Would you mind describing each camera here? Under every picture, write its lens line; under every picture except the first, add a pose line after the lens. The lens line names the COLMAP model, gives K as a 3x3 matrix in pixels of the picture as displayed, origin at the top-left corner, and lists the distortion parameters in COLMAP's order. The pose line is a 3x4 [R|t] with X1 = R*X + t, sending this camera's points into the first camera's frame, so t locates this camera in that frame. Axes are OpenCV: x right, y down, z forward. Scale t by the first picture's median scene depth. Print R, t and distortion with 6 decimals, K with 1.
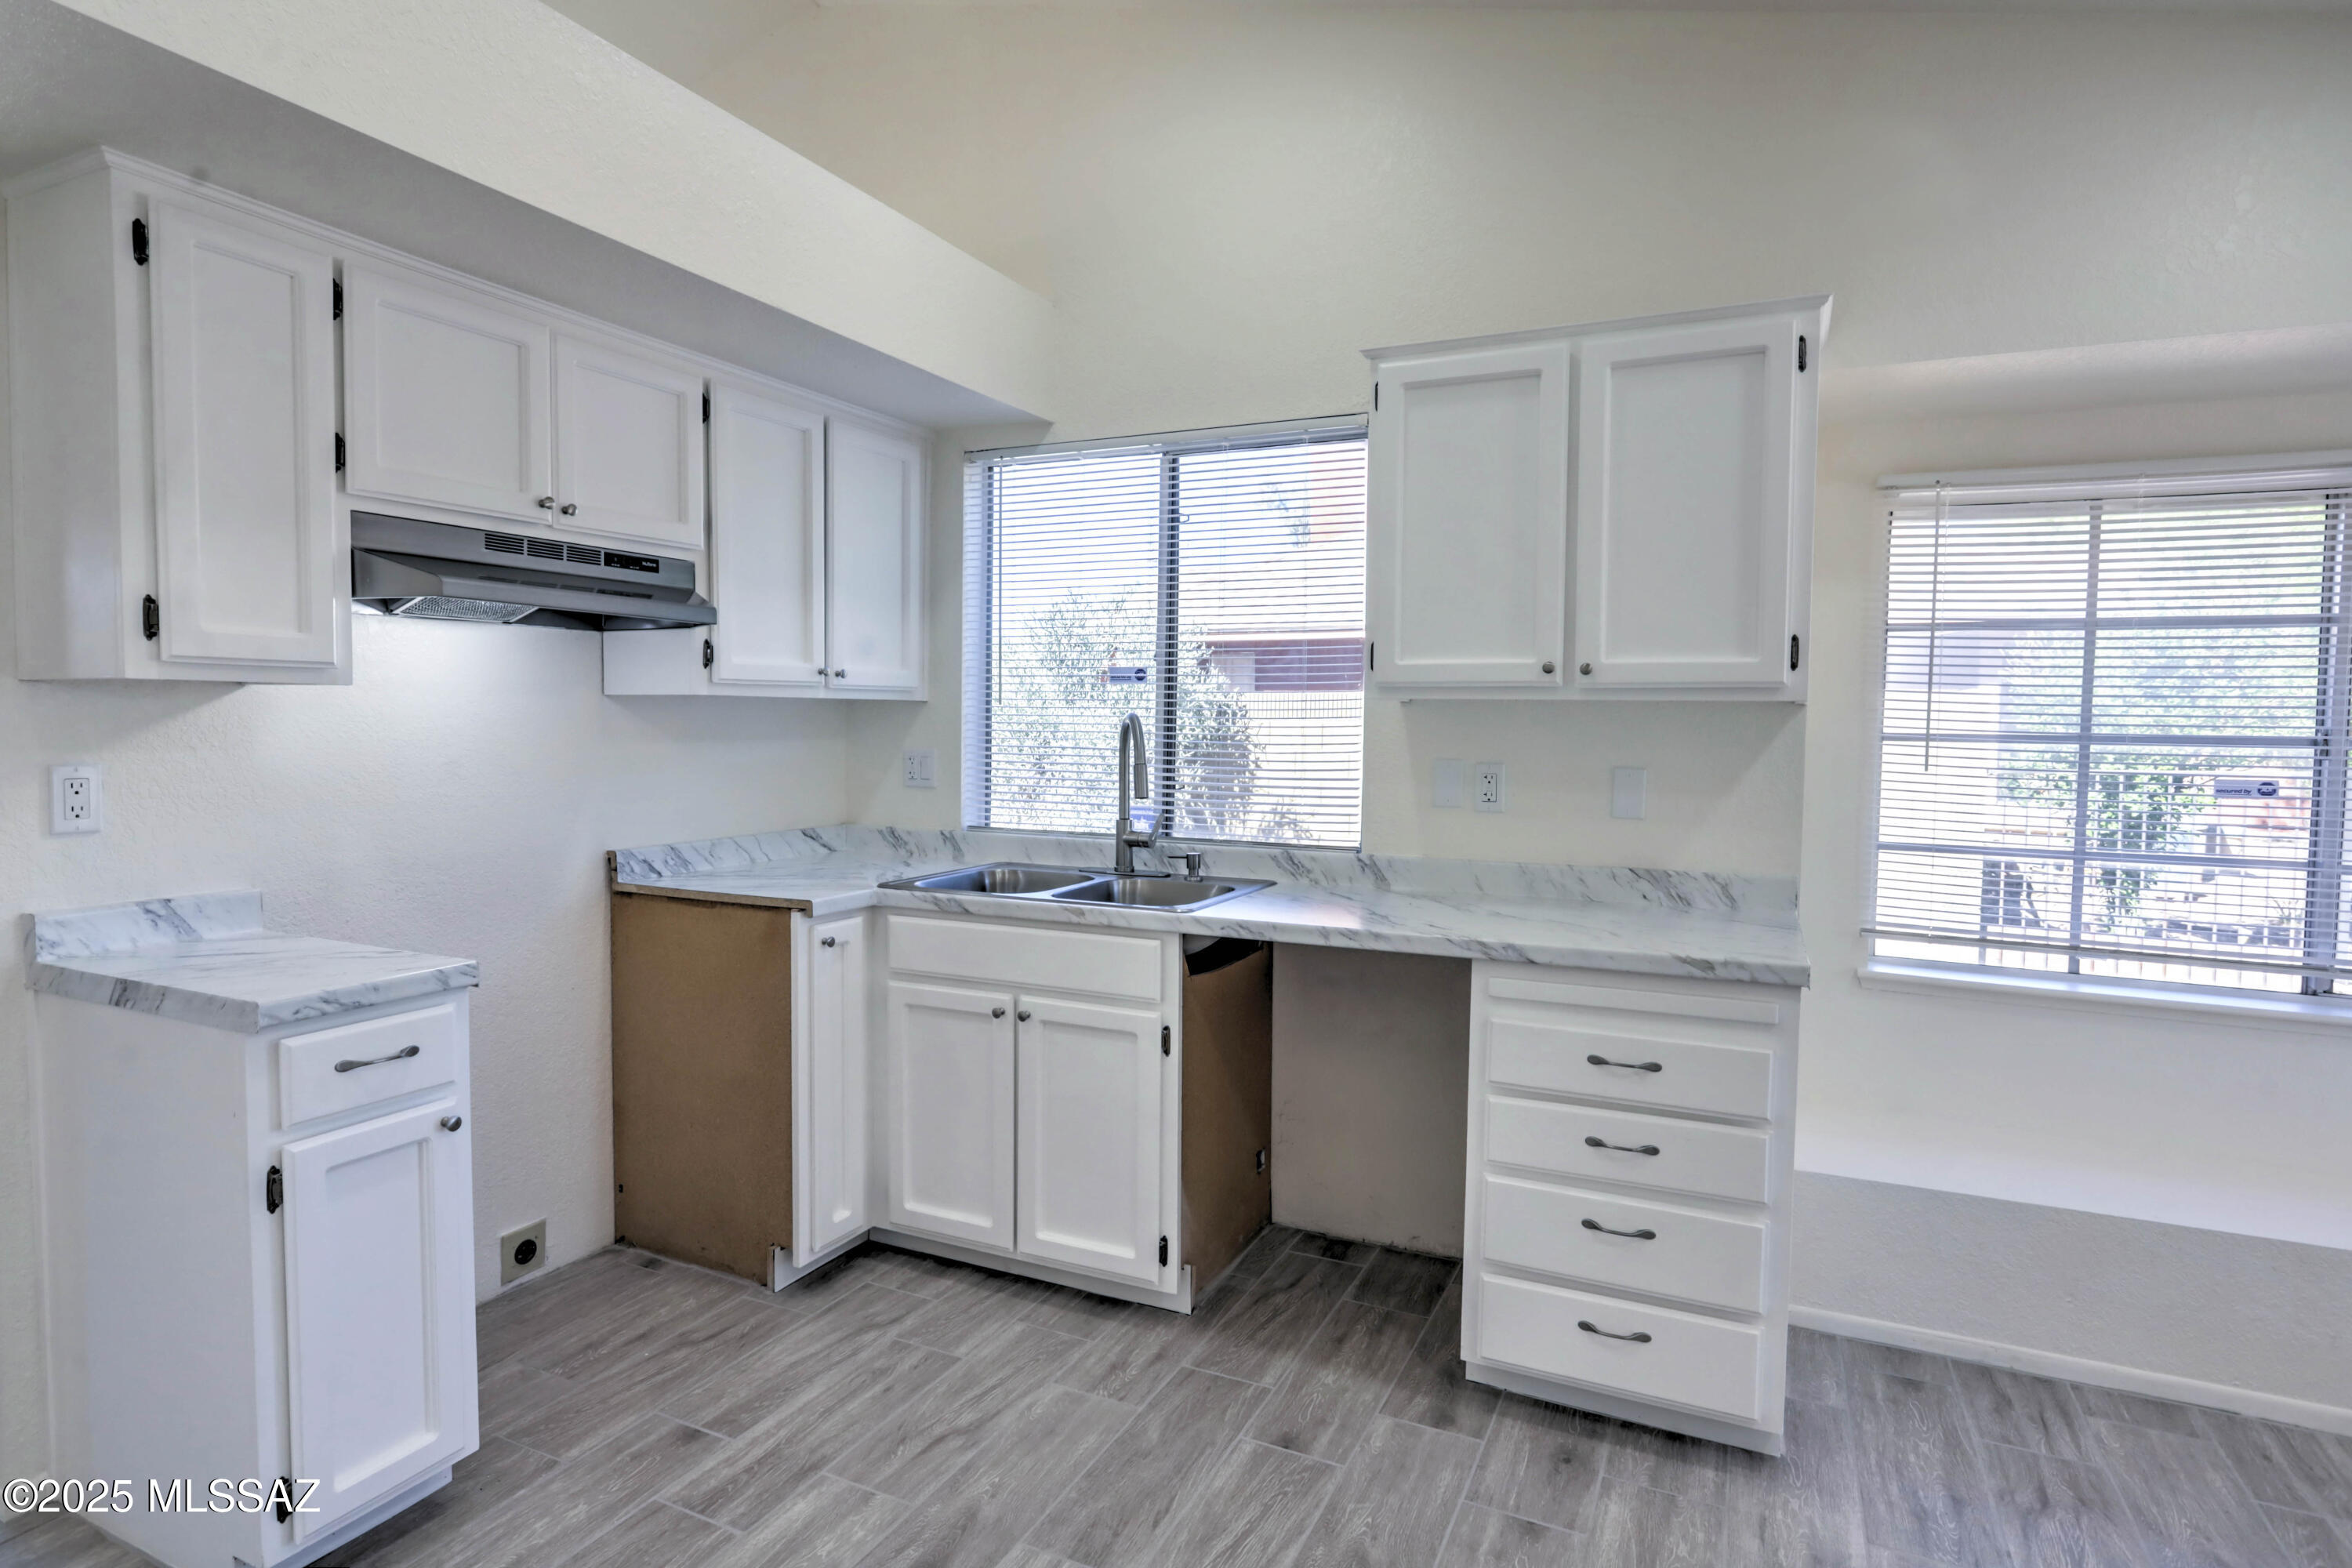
lens RADIAL K [[1232.1, 0, 1174.1], [0, 1232.1, 777.0], [0, 0, 1]] dist [-0.010533, 0.006063]
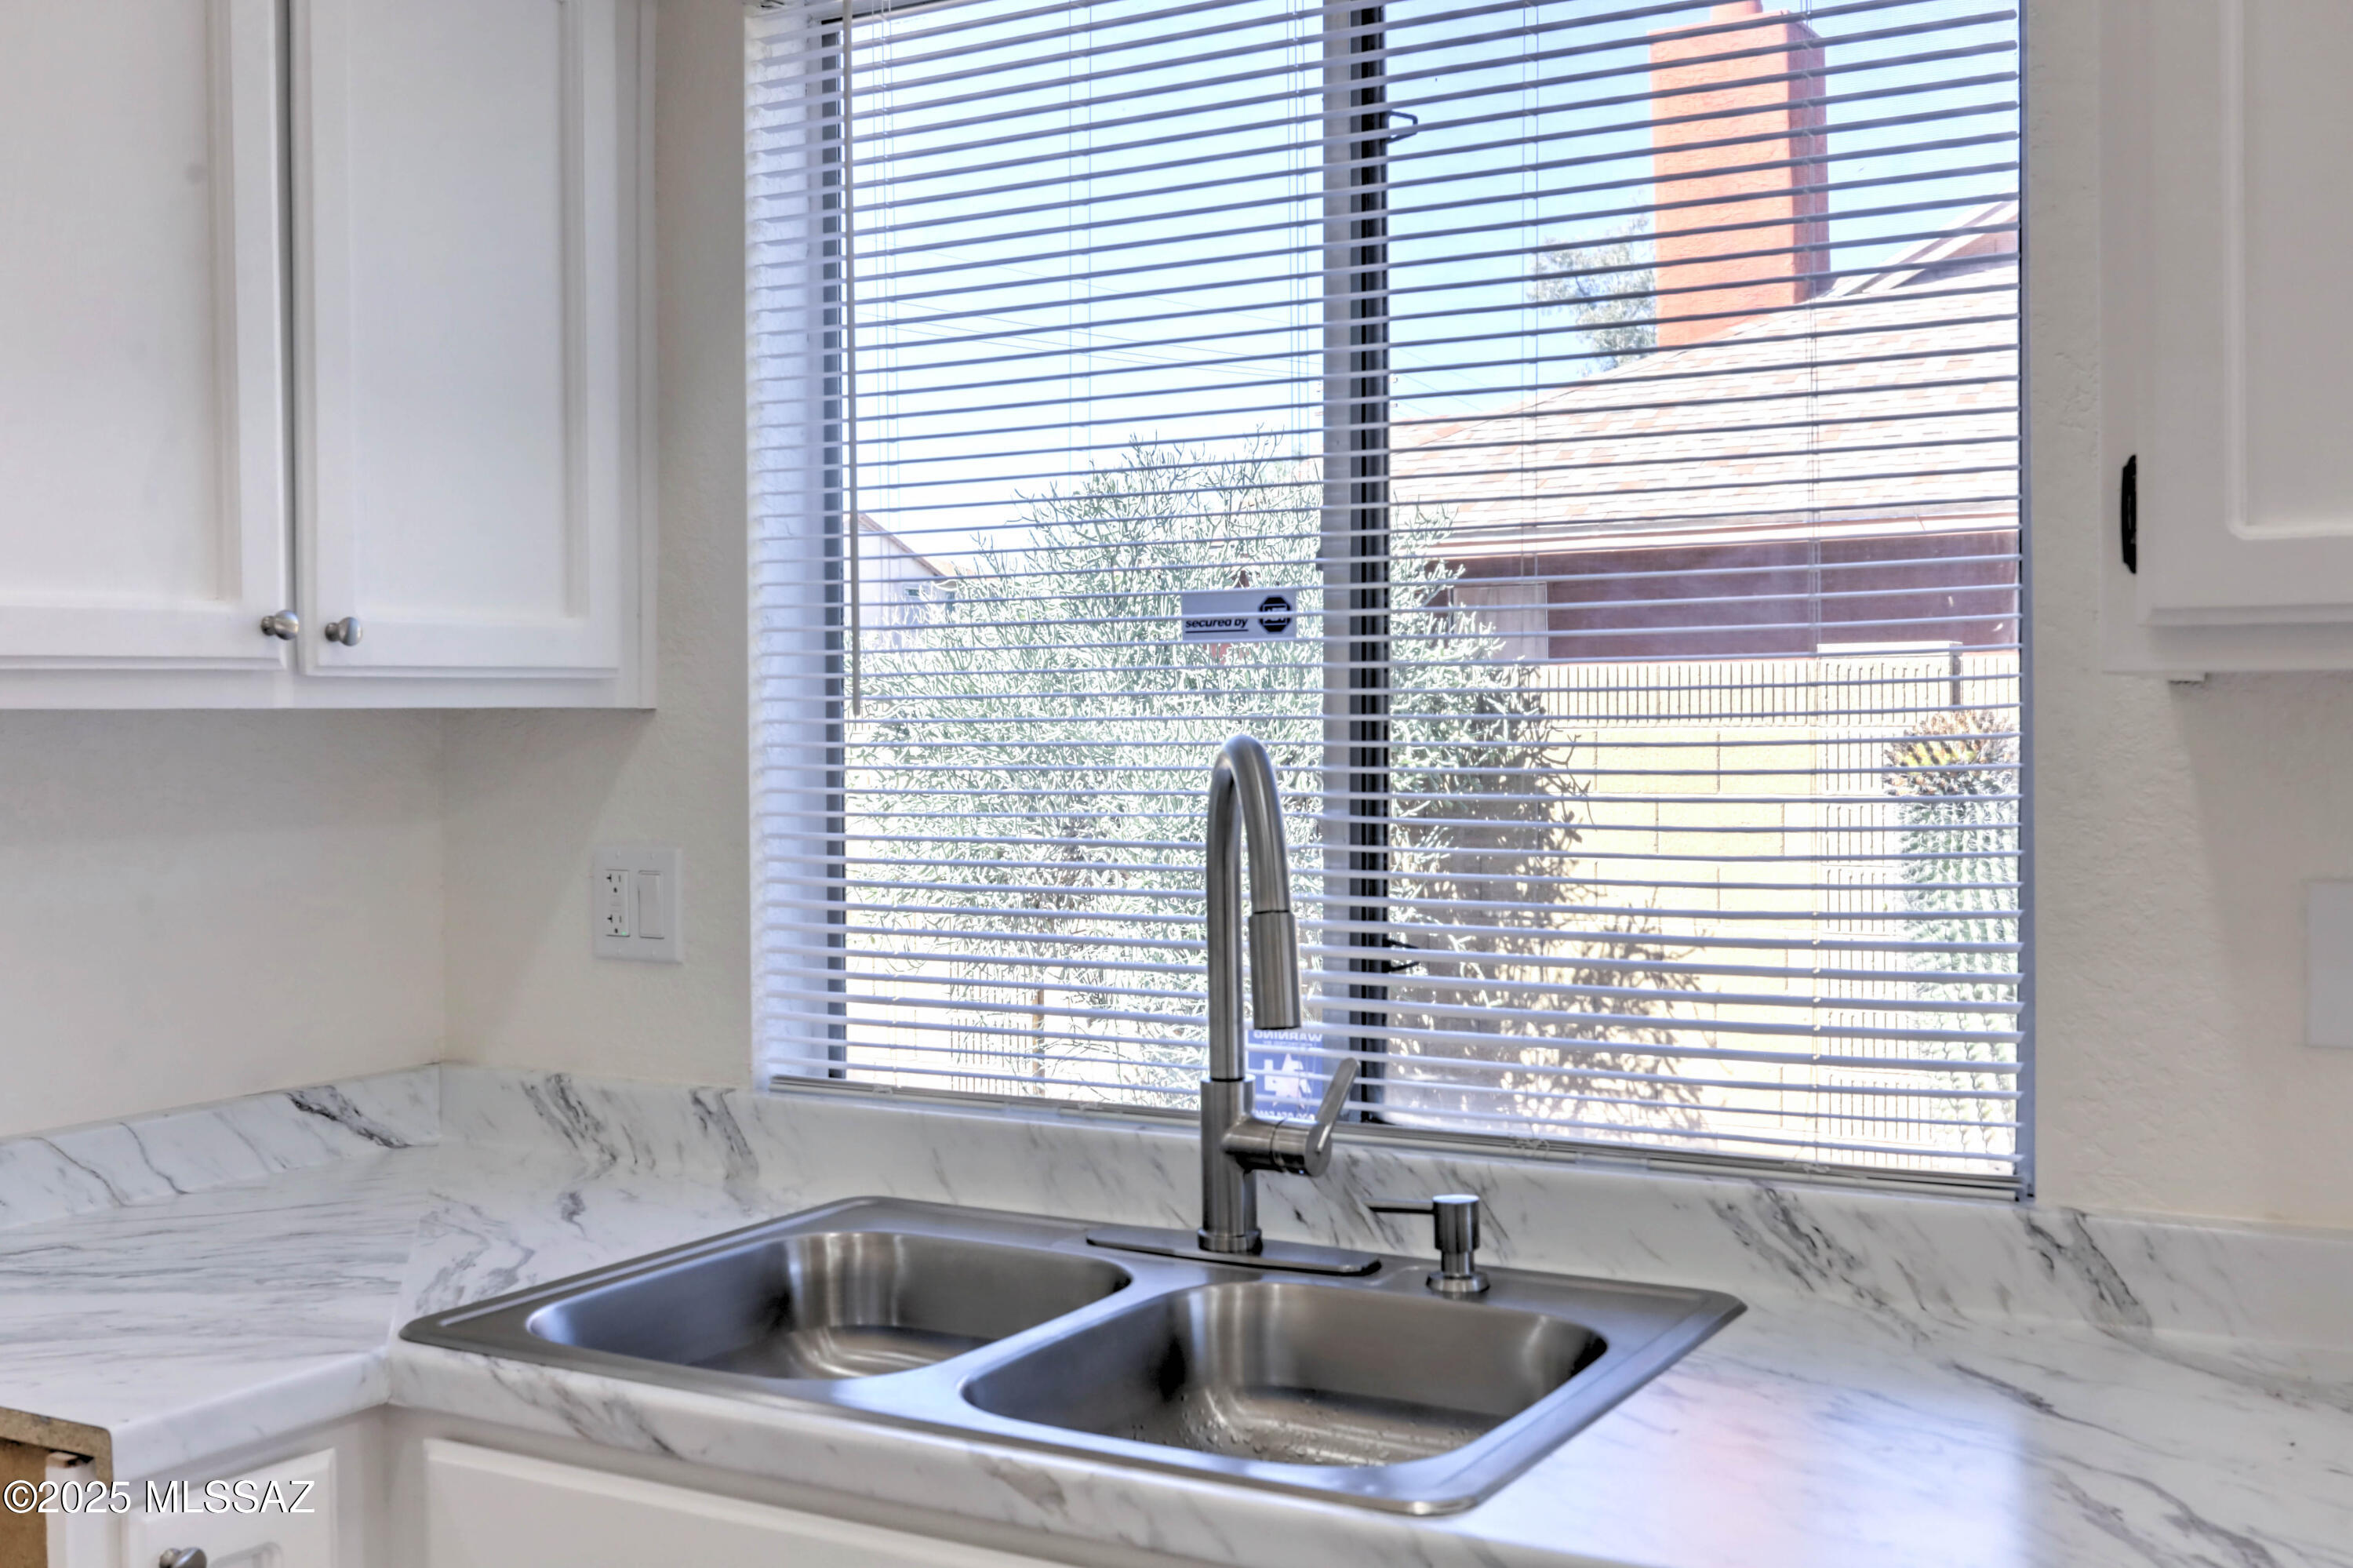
lens RADIAL K [[2441.8, 0, 1166.6], [0, 2441.8, 782.7], [0, 0, 1]] dist [-0.029602, 0.000000]
pose [[0.996104, -0.017908, -0.086351, -0.001421], [0.015864, 0.999579, -0.024304, -0.026998], [0.086750, 0.022840, 0.995968, 0.411261]]
